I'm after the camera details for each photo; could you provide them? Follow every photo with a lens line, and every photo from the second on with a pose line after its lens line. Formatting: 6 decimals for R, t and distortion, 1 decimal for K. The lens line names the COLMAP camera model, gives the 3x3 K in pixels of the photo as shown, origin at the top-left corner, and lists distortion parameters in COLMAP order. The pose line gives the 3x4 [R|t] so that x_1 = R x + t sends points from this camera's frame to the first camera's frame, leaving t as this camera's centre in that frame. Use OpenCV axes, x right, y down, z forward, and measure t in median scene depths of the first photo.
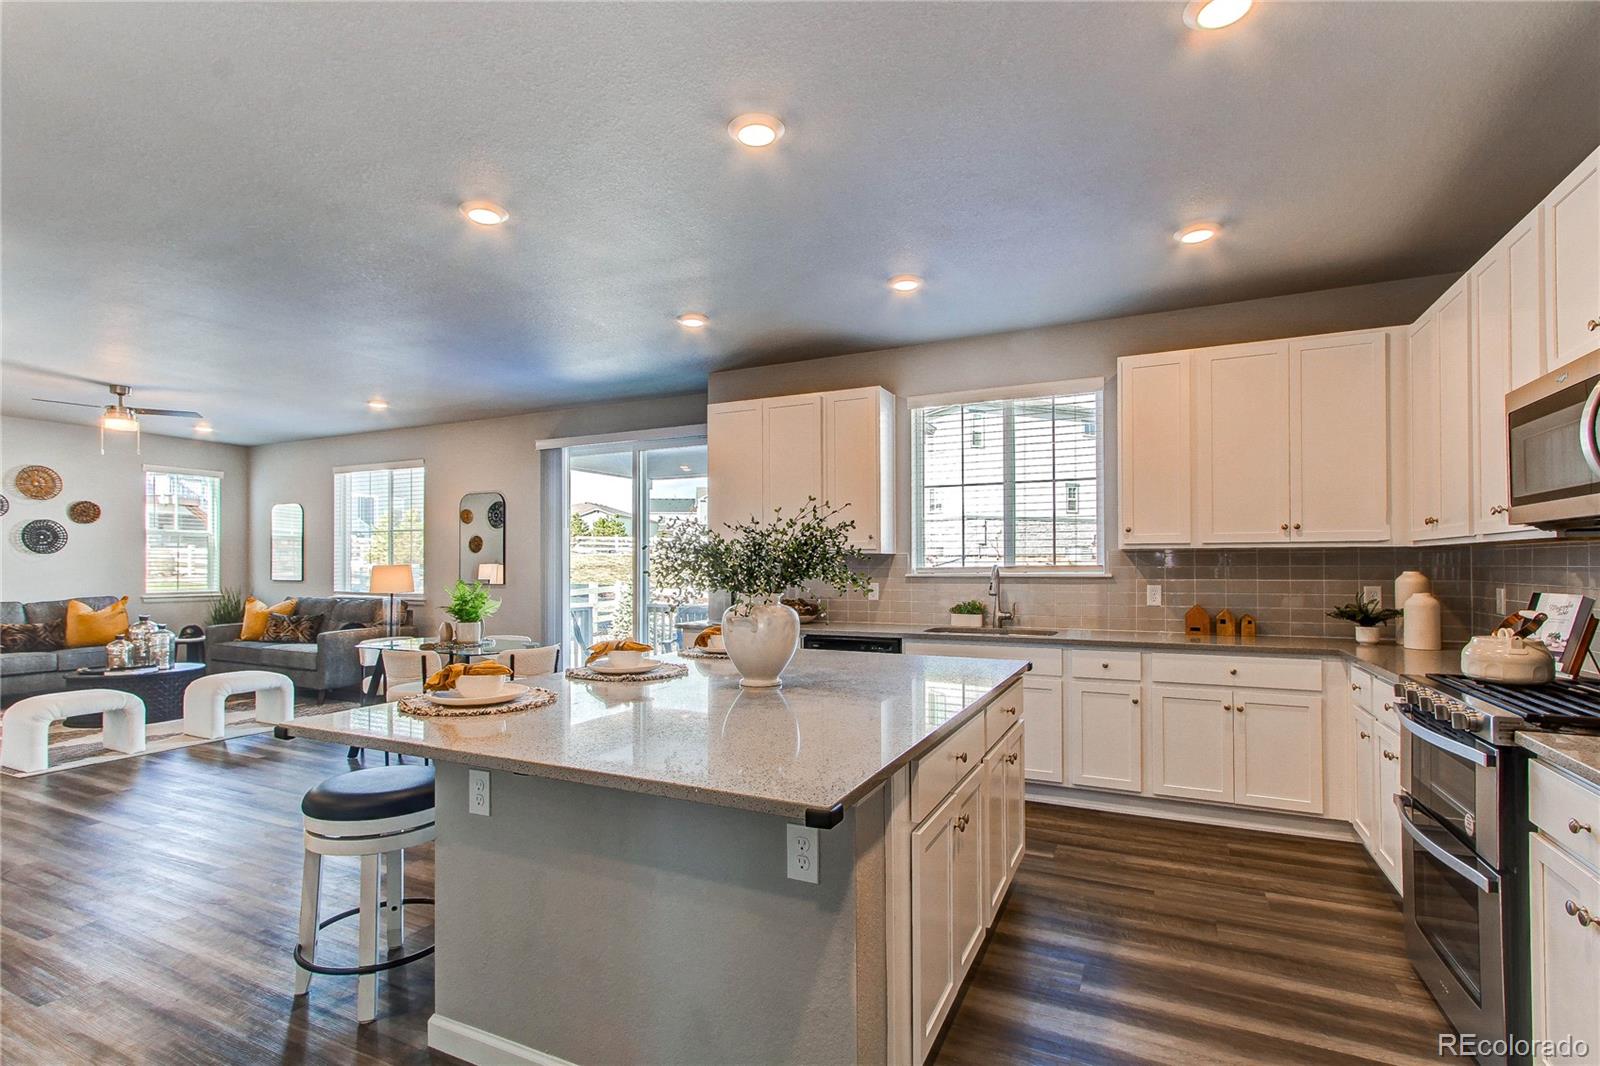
lens RADIAL K [[750.1, 0, 794.5], [0, 750.1, 551.7], [0, 0, 1]] dist [-0.002188, 0.001353]
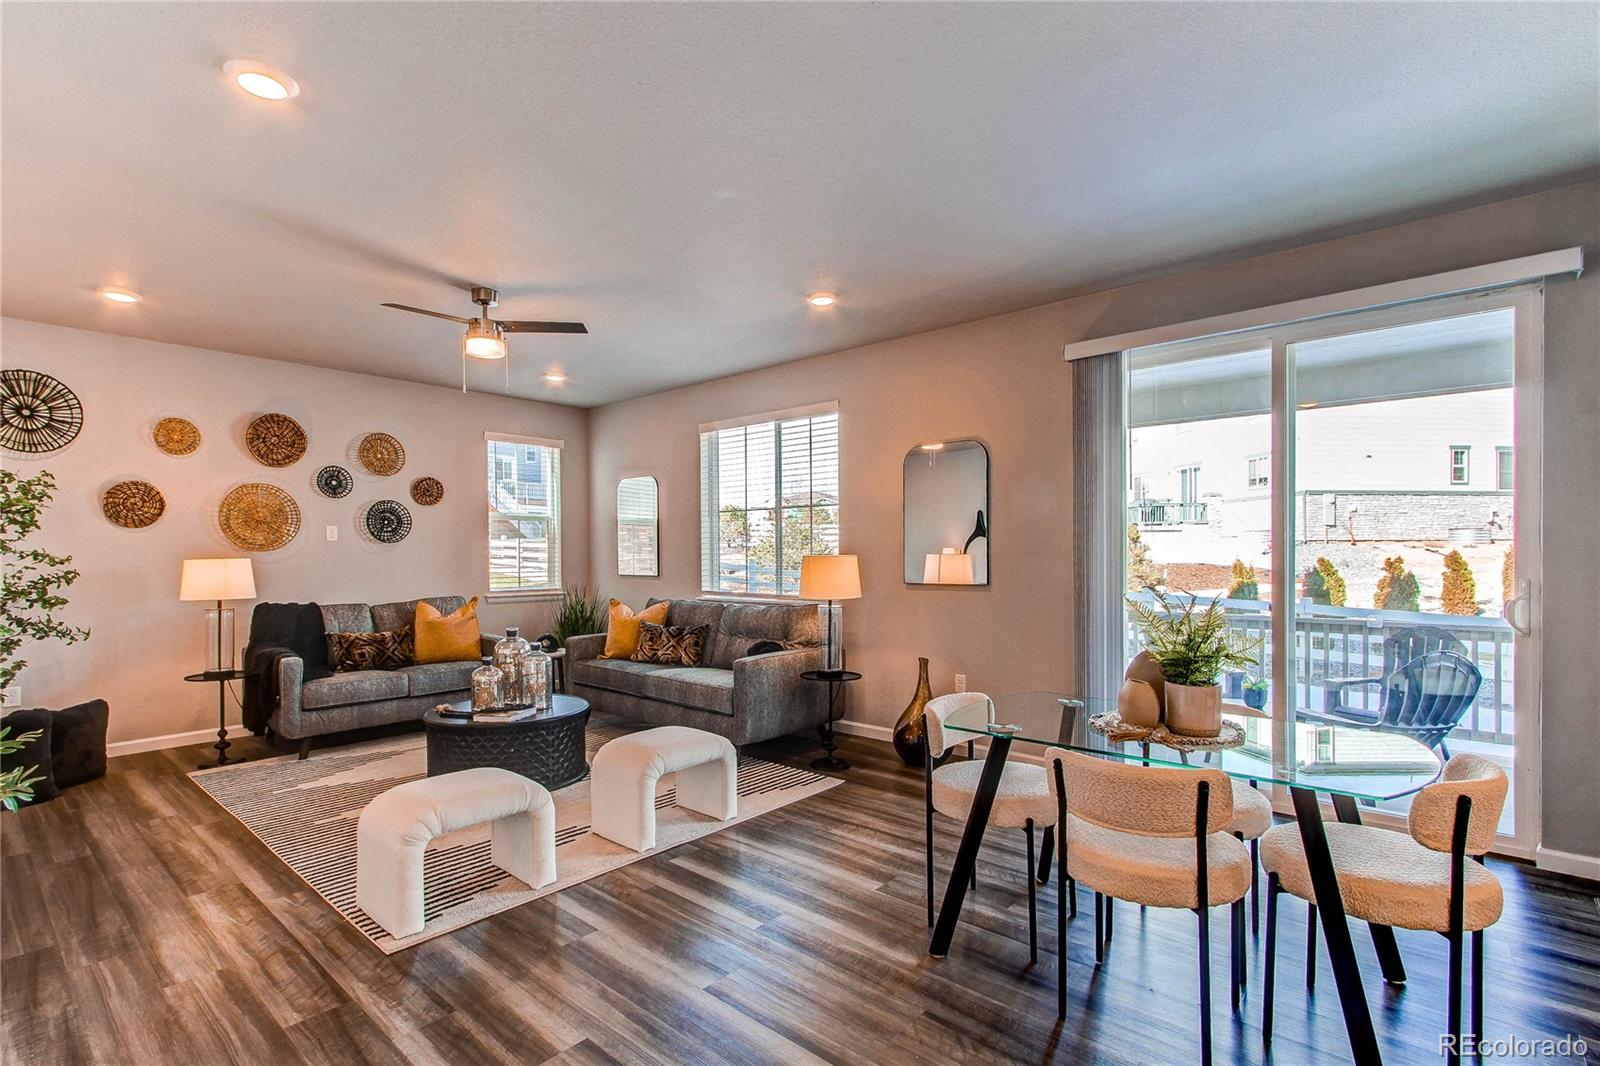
lens RADIAL K [[756.9, 0, 790.8], [0, 756.9, 557.3], [0, 0, 1]] dist [-0.001950, 0.000657]
pose [[0.961265, -0.002436, -0.275617, -0.380224], [0.008081, 0.999780, 0.019350, 0.006367], [0.275509, -0.020828, 0.961073, 0.354661]]
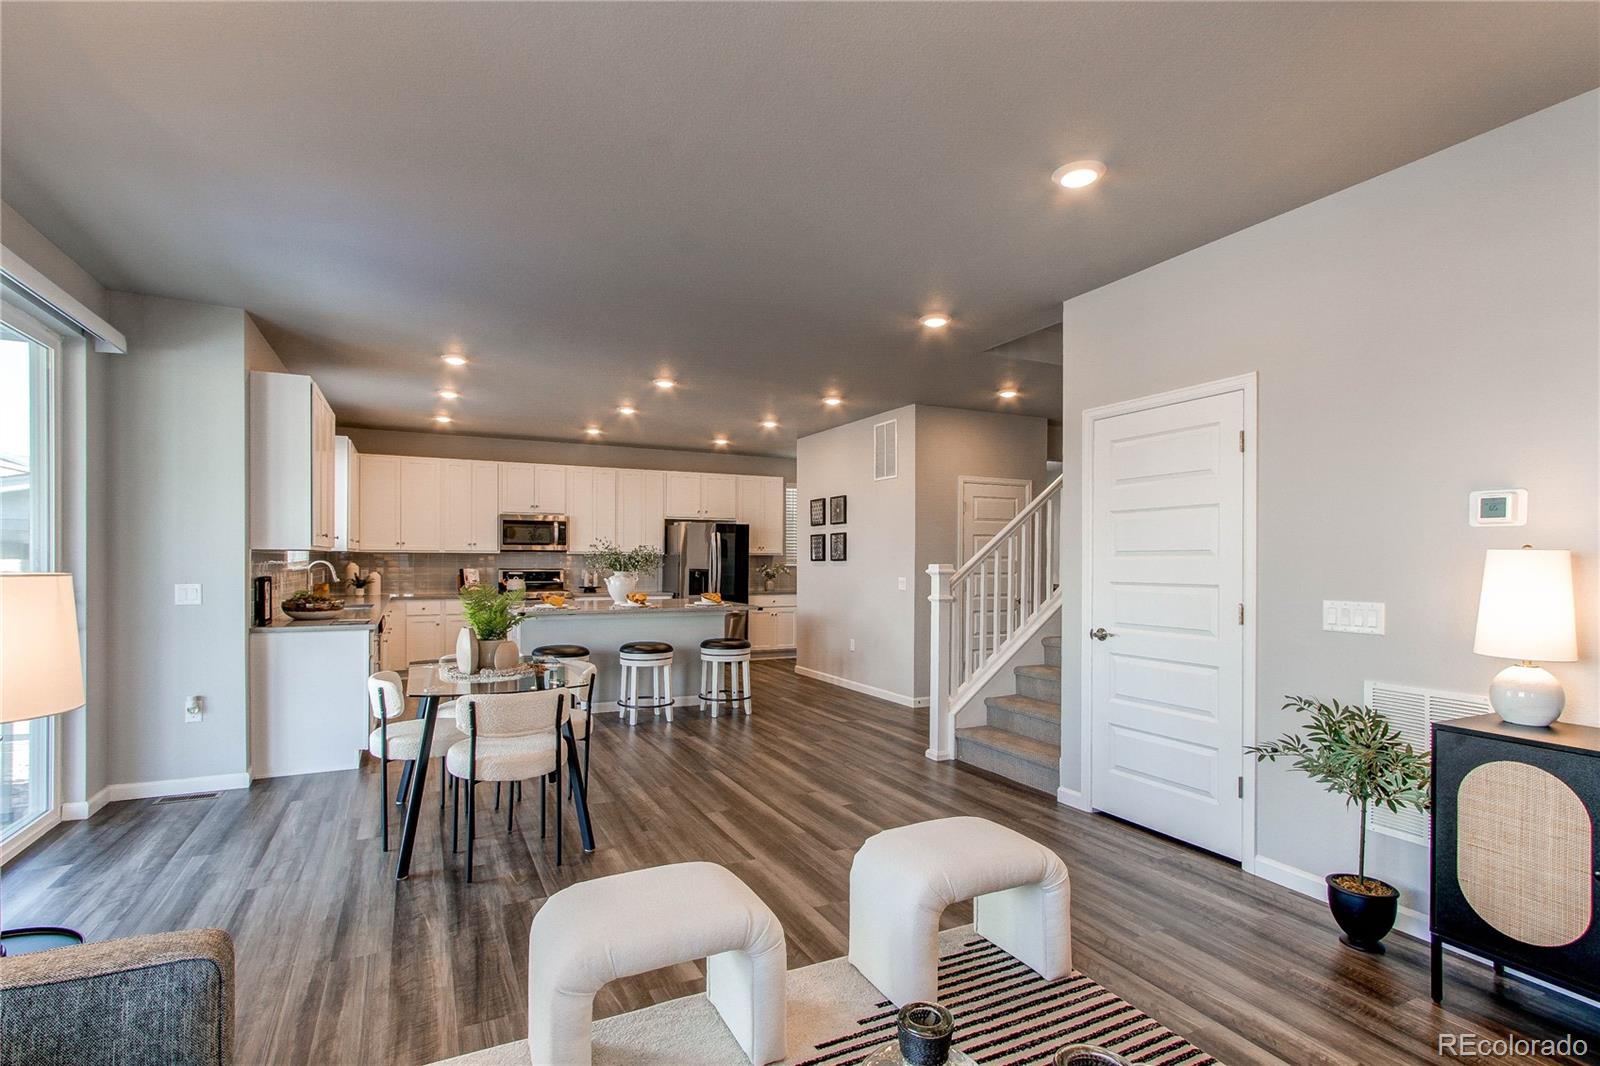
lens RADIAL K [[760.4, 0, 785.8], [0, 760.4, 562.5], [0, 0, 1]] dist [-0.006486, 0.000124]
pose [[-0.781393, -0.004690, 0.624021, -0.802540], [-0.013289, 0.999870, -0.009126, 0.014030], [-0.623898, -0.015423, -0.781354, 0.992039]]
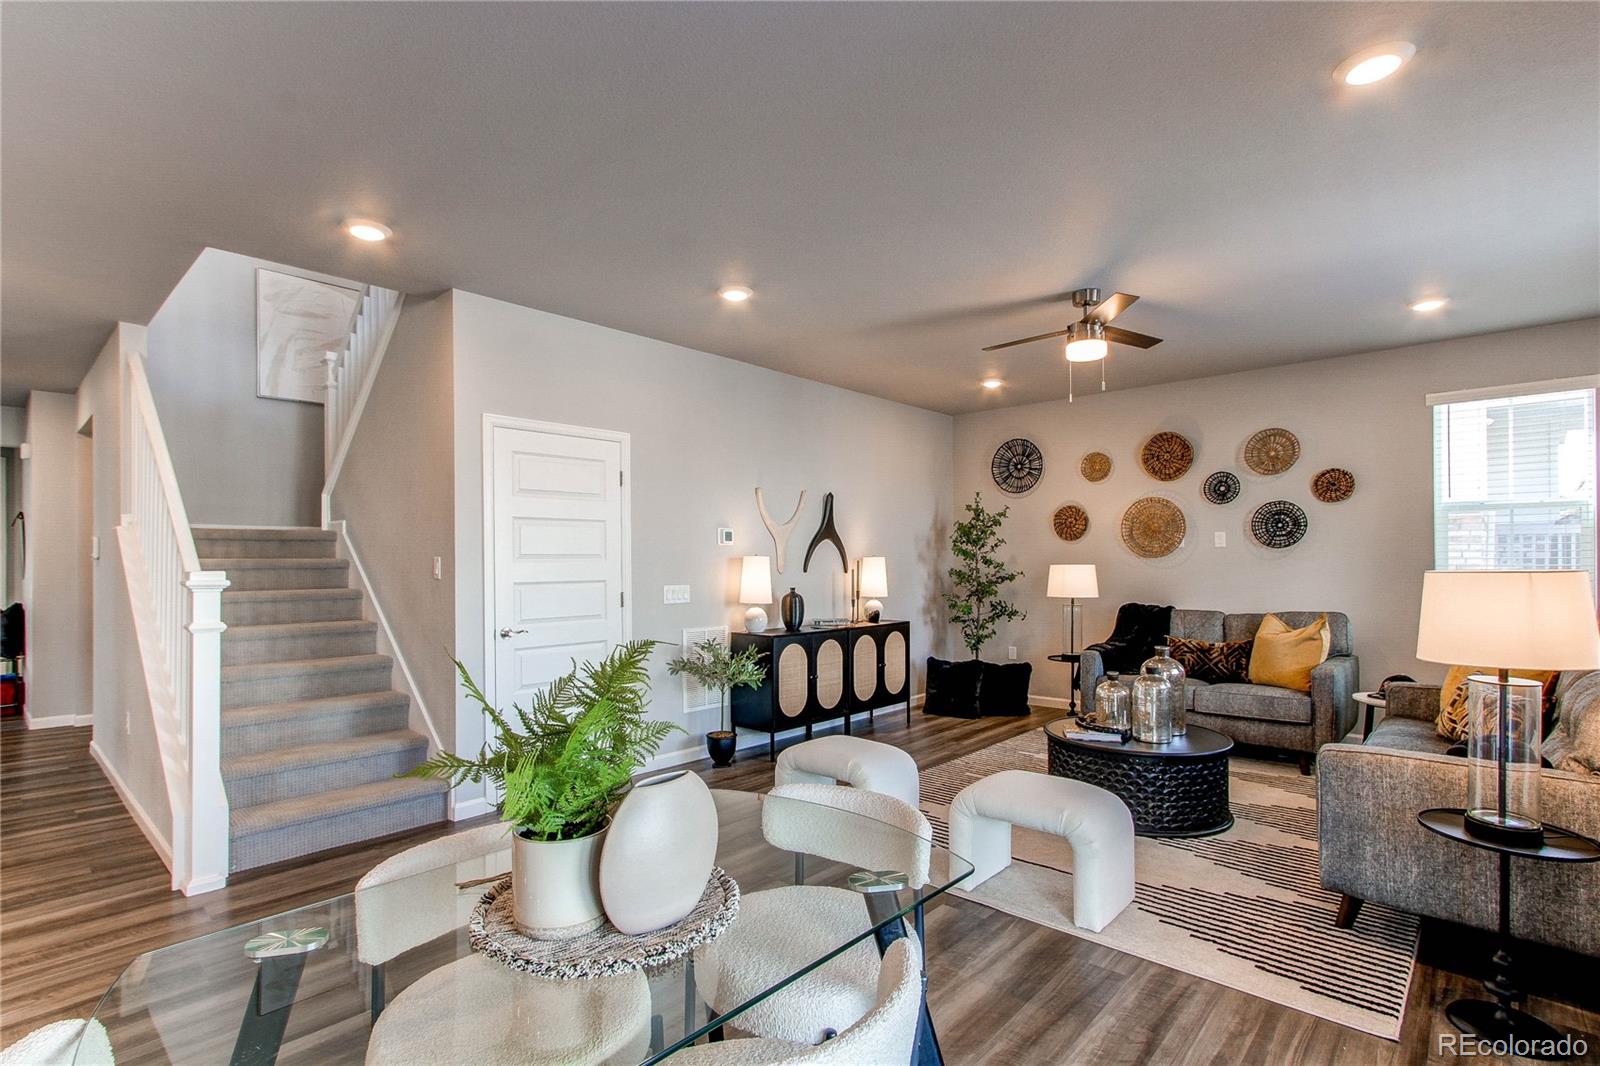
lens RADIAL K [[760.4, 0, 785.8], [0, 760.4, 562.5], [0, 0, 1]] dist [-0.006486, 0.000124]
pose [[-0.302320, 0.005065, -0.953193, -0.161618], [0.019191, 0.999816, -0.000773, 0.008674], [0.953013, -0.018526, -0.302361, 0.800083]]
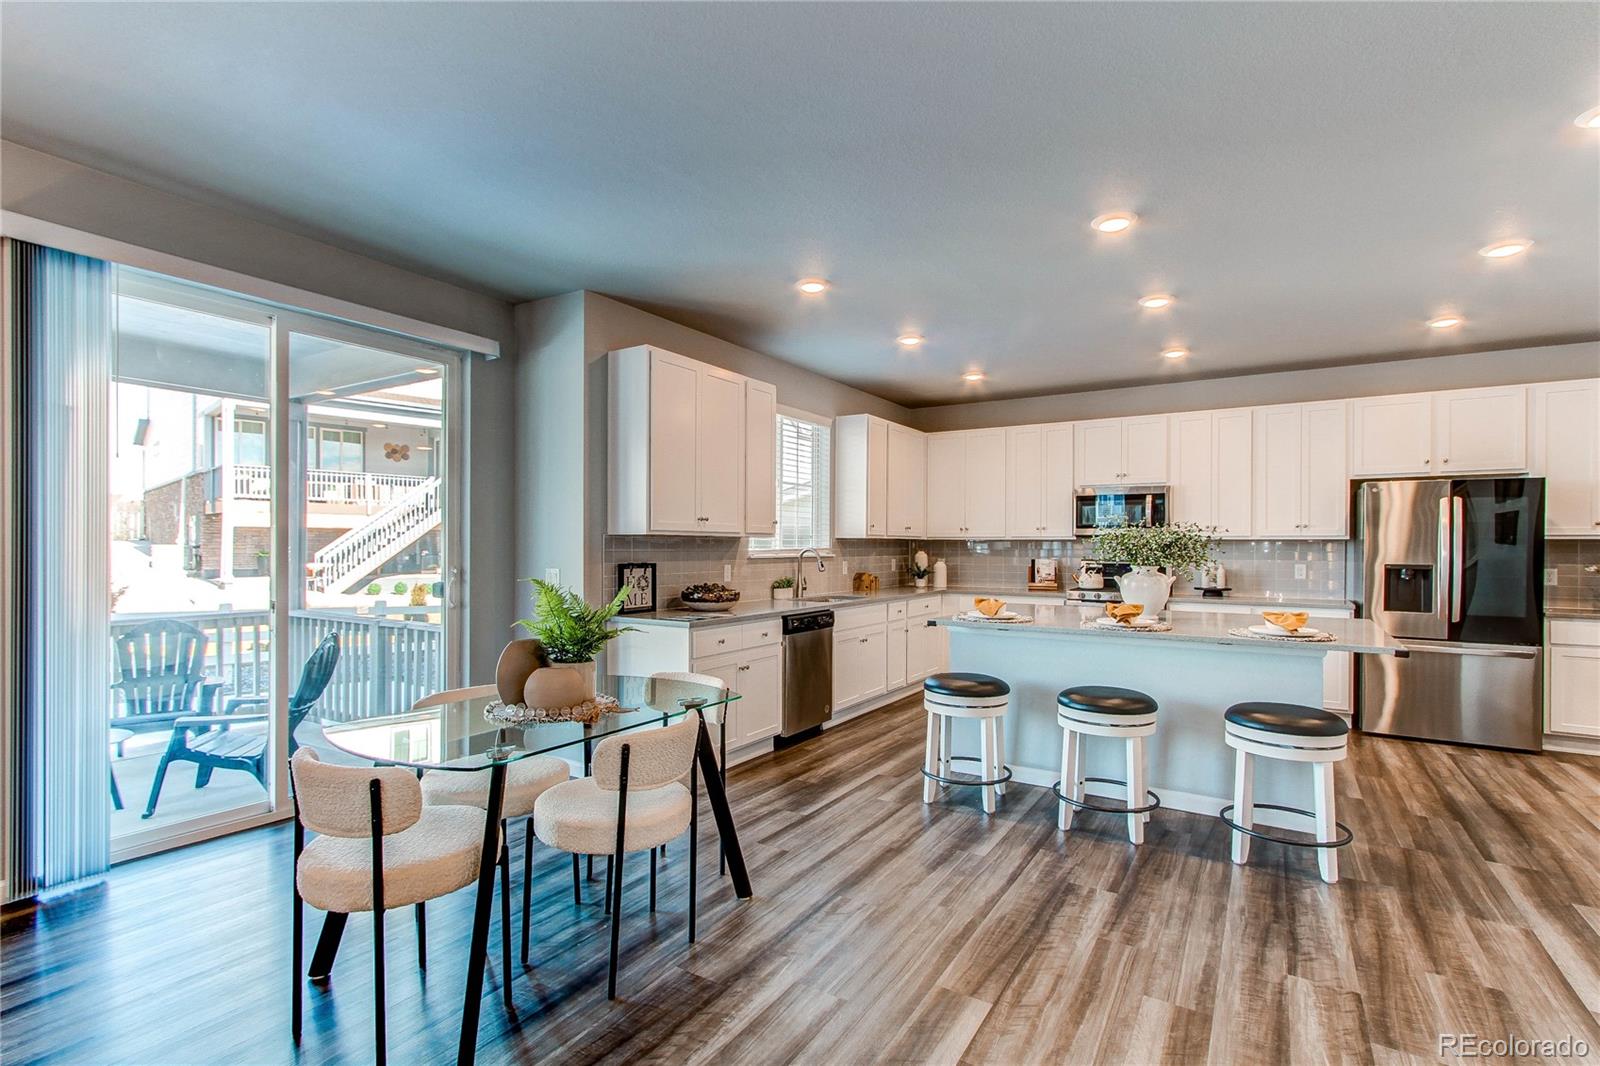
lens RADIAL K [[750.1, 0, 794.5], [0, 750.1, 551.7], [0, 0, 1]] dist [-0.002188, 0.001353]
pose [[0.120428, -0.005018, 0.992709, -0.647317], [-0.019611, 0.999780, 0.007433, 0.009128], [-0.992528, -0.020364, 0.120303, 0.556519]]
